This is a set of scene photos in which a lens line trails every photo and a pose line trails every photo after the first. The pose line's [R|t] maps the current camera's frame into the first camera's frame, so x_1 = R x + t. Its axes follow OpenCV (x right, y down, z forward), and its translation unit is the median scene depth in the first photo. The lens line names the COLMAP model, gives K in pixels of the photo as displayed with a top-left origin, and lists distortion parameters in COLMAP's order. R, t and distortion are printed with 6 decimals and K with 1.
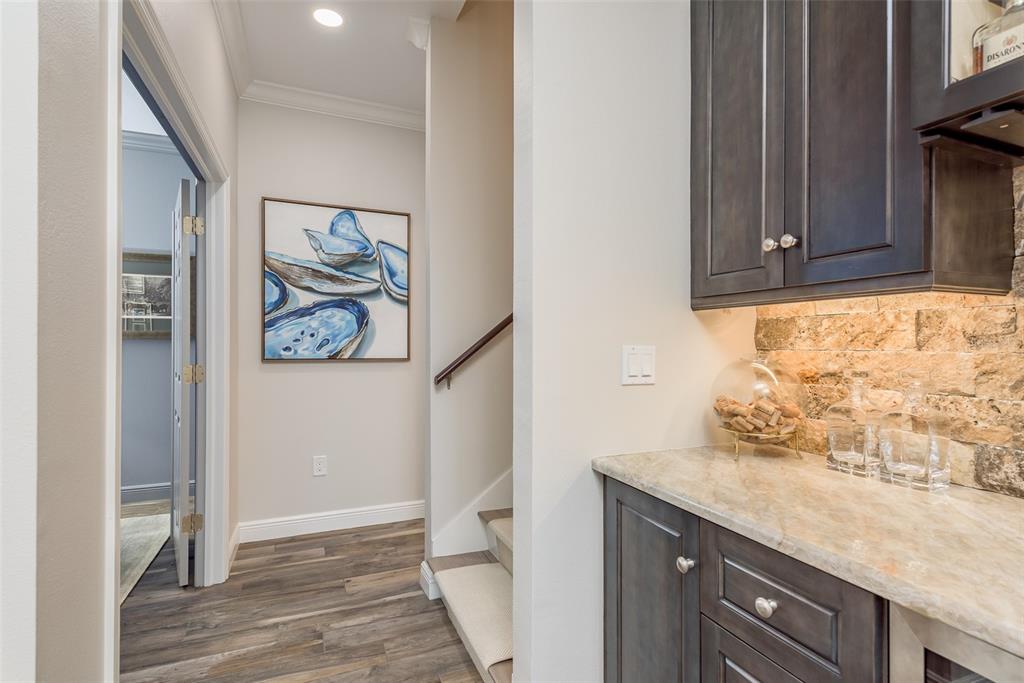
lens RADIAL K [[506.3, 0, 529.9], [0, 506.3, 332.4], [0, 0, 1]] dist [0.015596, -0.000829]
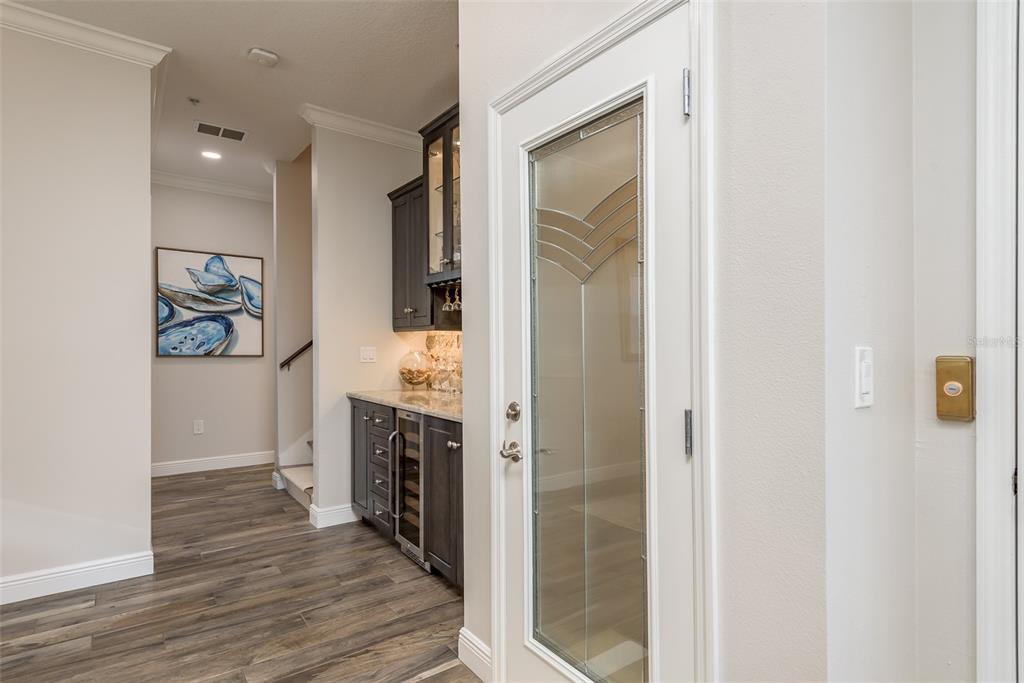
lens RADIAL K [[544.0, 0, 527.4], [0, 544.0, 353.0], [0, 0, 1]] dist [0.017245, -0.003678]
pose [[0.974891, 0.001291, 0.222679, 0.173740], [-0.009137, 0.999373, 0.034207, -0.018265], [-0.222496, -0.035383, 0.974291, -0.795179]]
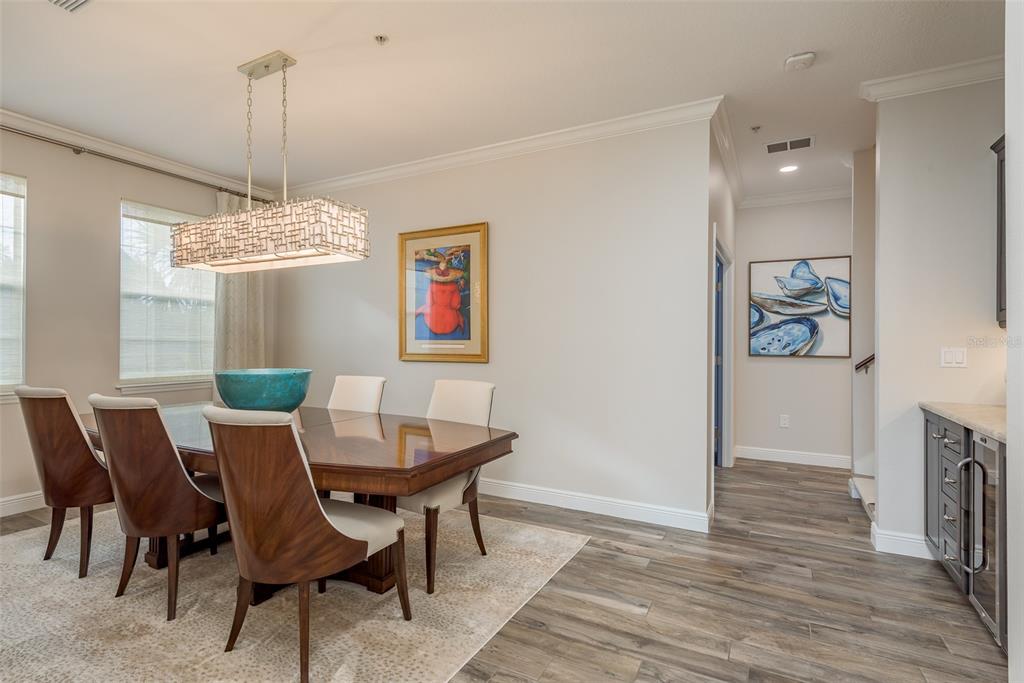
lens RADIAL K [[506.3, 0, 494.5], [0, 506.3, 351.2], [0, 0, 1]] dist [0.015596, -0.000829]
pose [[0.603778, 0.013391, -0.797040, 0.330199], [0.012940, 0.999563, 0.026596, -0.015990], [0.797047, -0.026371, 0.603341, -0.734225]]
